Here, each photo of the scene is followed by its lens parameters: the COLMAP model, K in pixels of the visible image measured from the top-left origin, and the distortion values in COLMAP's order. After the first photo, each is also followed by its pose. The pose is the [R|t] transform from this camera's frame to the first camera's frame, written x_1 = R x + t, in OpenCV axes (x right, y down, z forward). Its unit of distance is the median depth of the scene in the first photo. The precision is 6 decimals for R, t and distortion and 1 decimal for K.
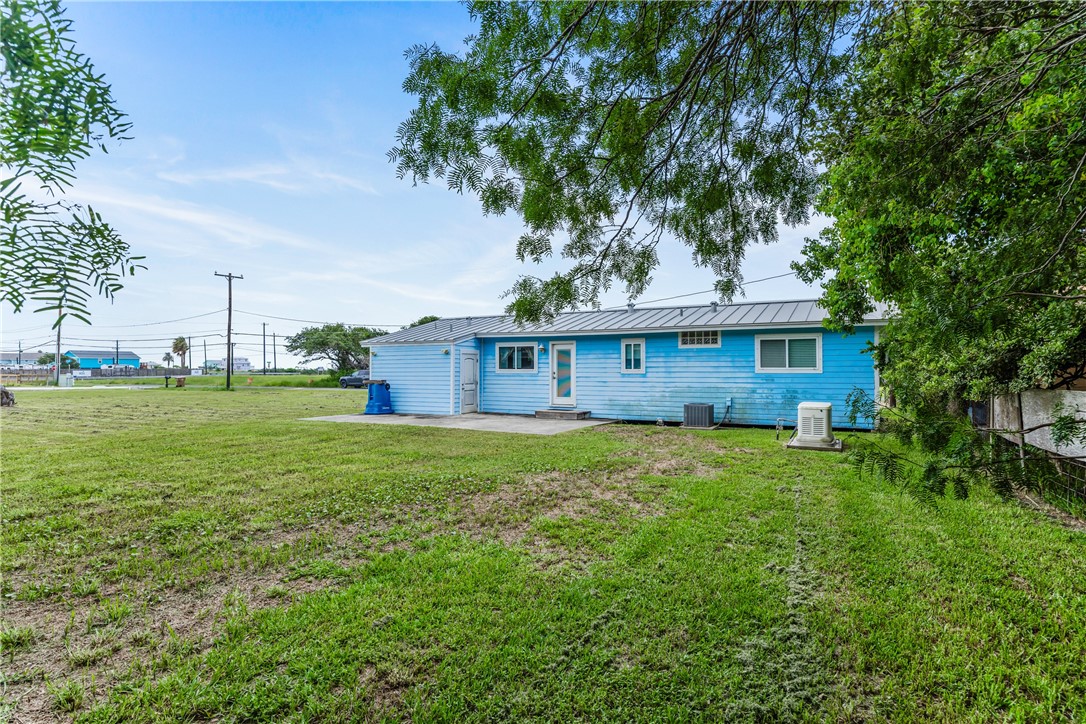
lens RADIAL K [[607.0, 0, 538.4], [0, 607.0, 362.8], [0, 0, 1]] dist [0.008428, -0.000325]
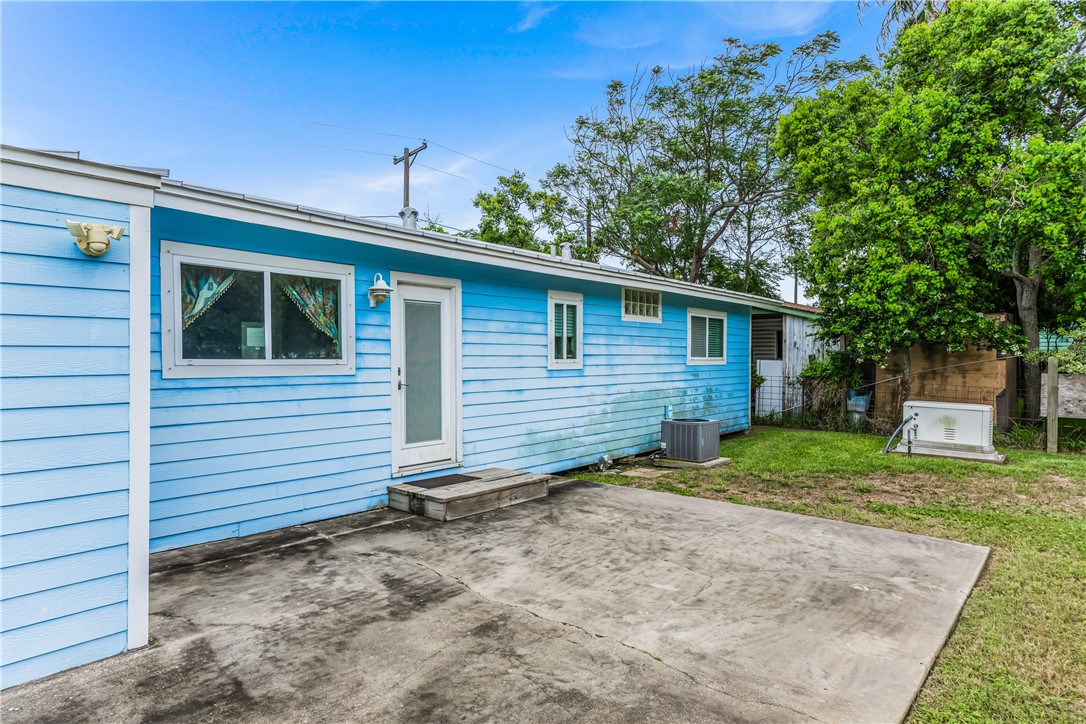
lens RADIAL K [[607.0, 0, 544.4], [0, 607.0, 366.2], [0, 0, 1]] dist [0.008428, -0.000325]
pose [[0.215124, -0.010389, 0.976531, -0.278098], [-0.008876, 0.999881, 0.012593, 0.009359], [-0.976546, -0.011377, 0.215007, 0.867466]]
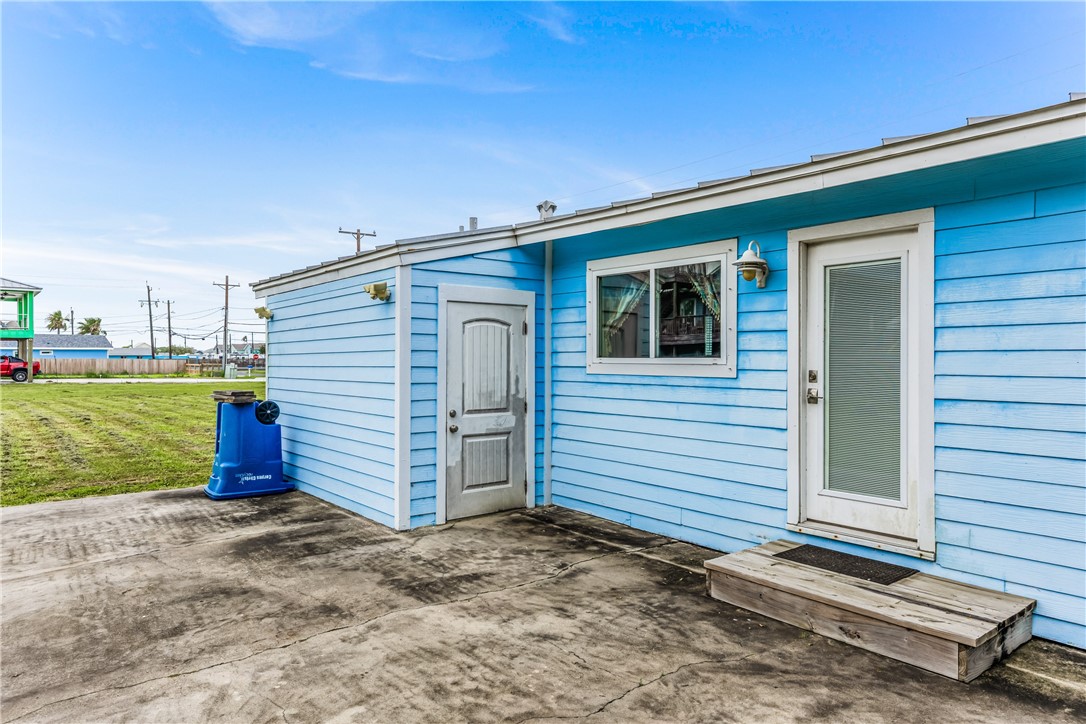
lens RADIAL K [[682.6, 0, 548.2], [0, 682.6, 361.1], [0, 0, 1]] dist [0.006219, 0.002550]
pose [[0.932653, 0.003790, -0.360756, 0.026497], [0.000580, 0.999928, 0.012003, 0.008562], [0.360775, -0.011404, 0.932583, 0.750031]]
